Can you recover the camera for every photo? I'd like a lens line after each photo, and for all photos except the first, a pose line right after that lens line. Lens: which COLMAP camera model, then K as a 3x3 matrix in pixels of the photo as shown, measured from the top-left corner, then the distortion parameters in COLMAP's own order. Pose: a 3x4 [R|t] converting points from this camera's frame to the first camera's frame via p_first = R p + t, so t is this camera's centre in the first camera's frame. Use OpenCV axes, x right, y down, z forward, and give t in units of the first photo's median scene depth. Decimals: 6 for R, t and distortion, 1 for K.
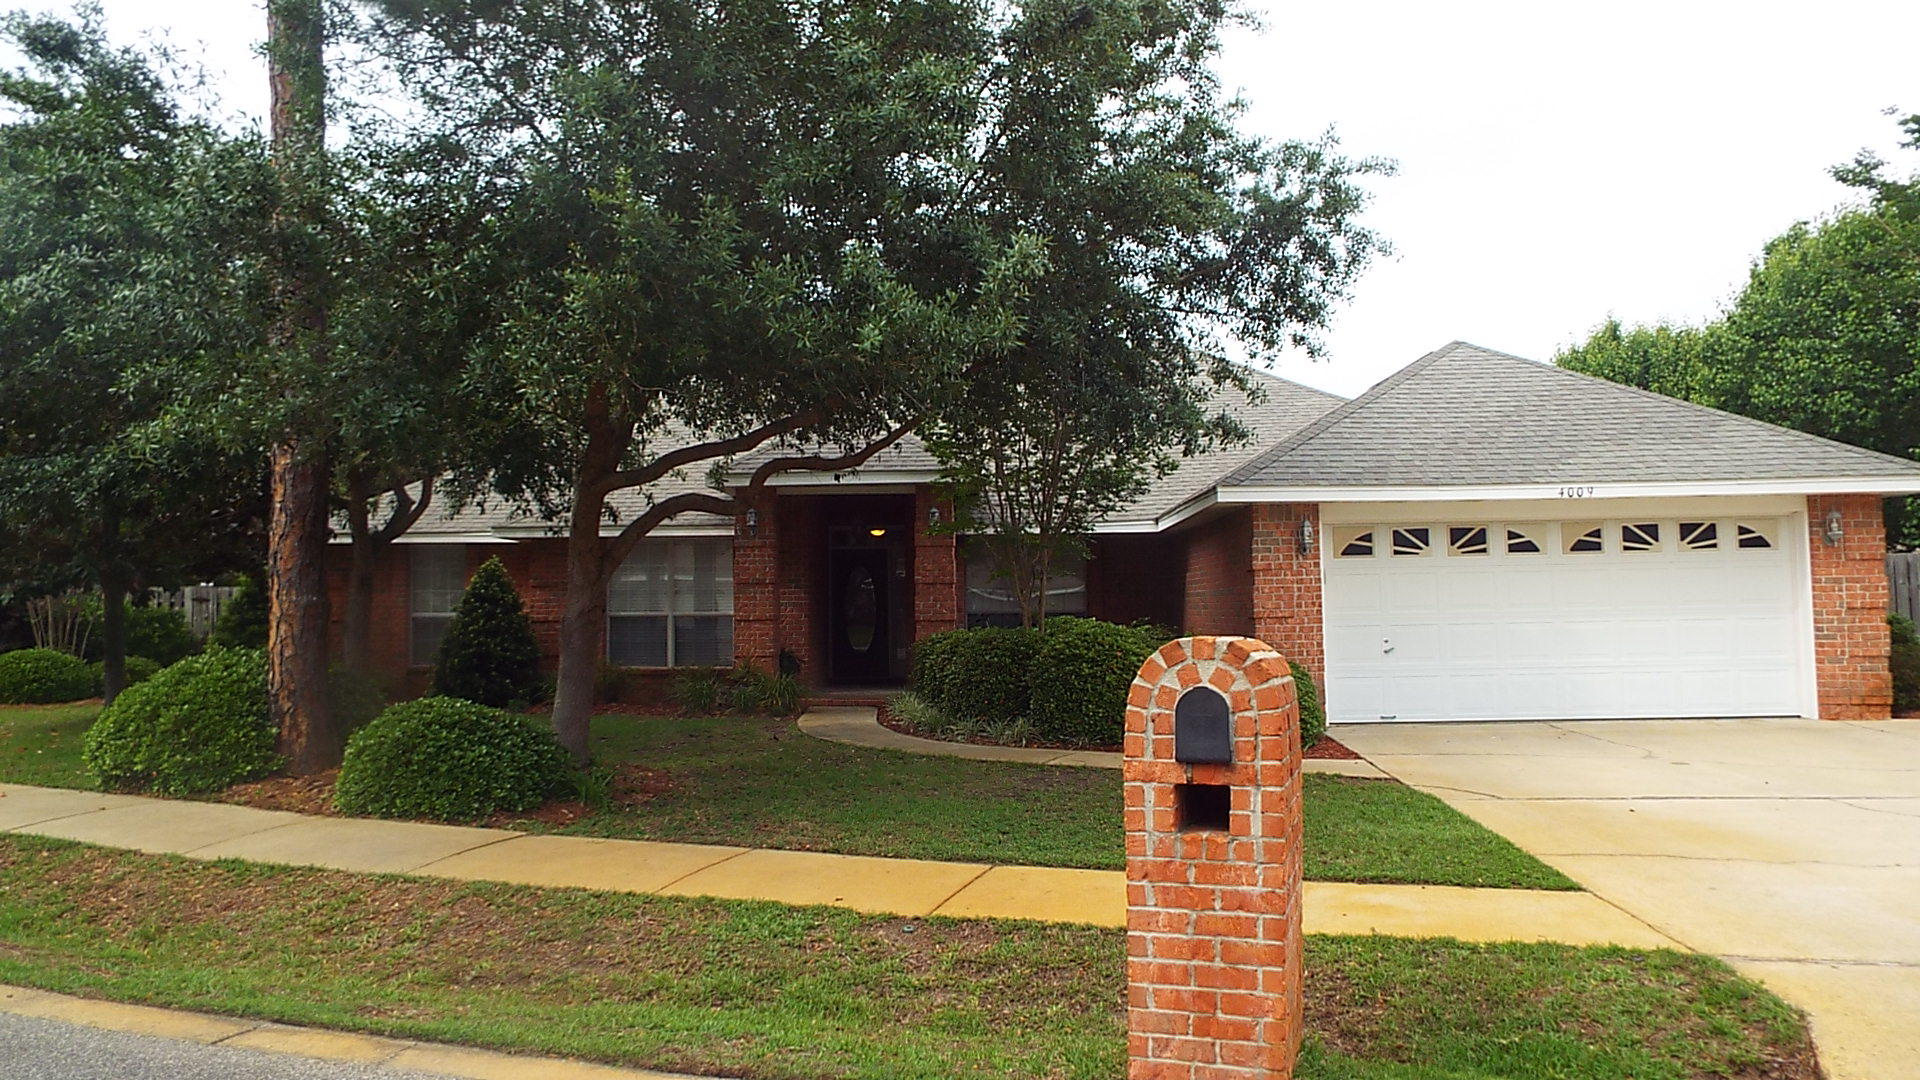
lens RADIAL K [[1386.4, 0, 959.3], [0, 1386.4, 535.3], [0, 0, 1]] dist [-0.033341, 0.017504]
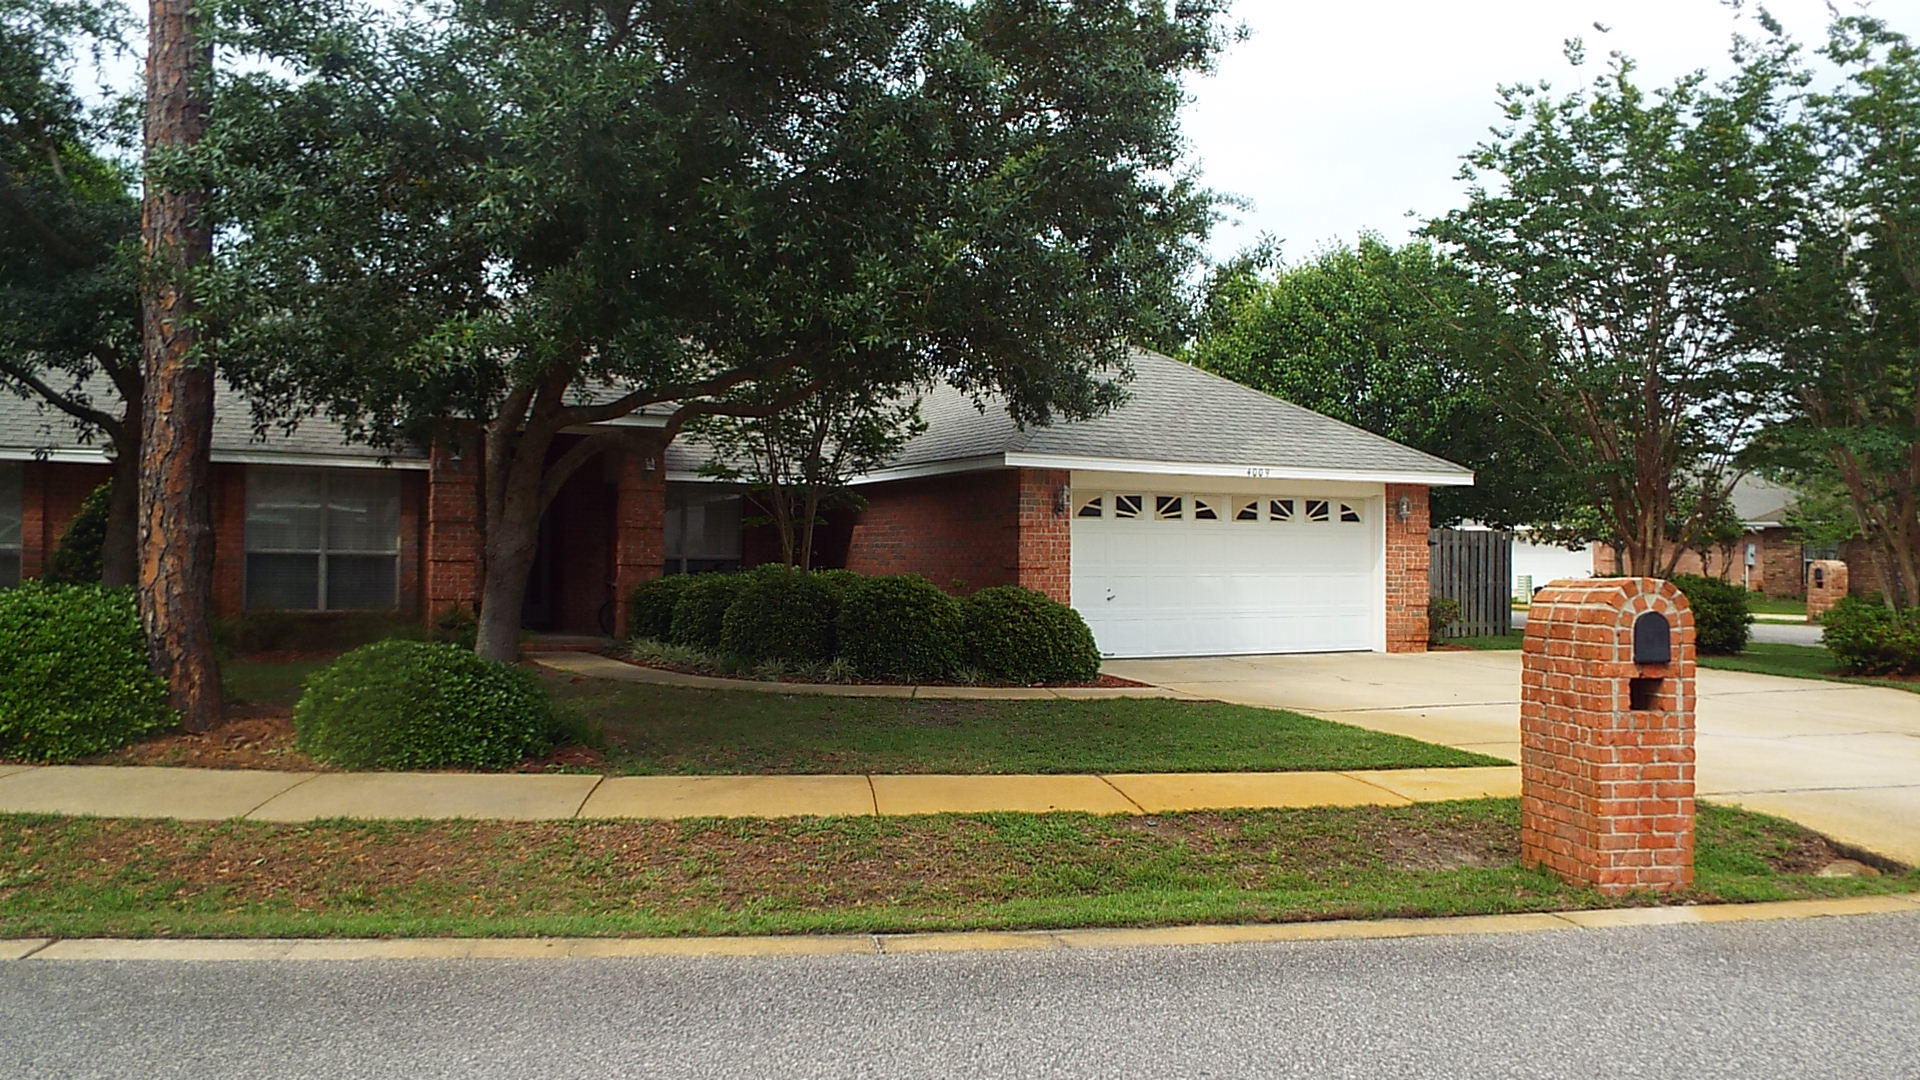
lens RADIAL K [[1386.4, 0, 953.0], [0, 1386.4, 534.3], [0, 0, 1]] dist [-0.033341, 0.017504]
pose [[0.883600, 0.028268, 0.467389, -0.376539], [-0.043704, 0.998797, 0.022215, 0.008698], [-0.466199, -0.040056, 0.883773, 0.018576]]
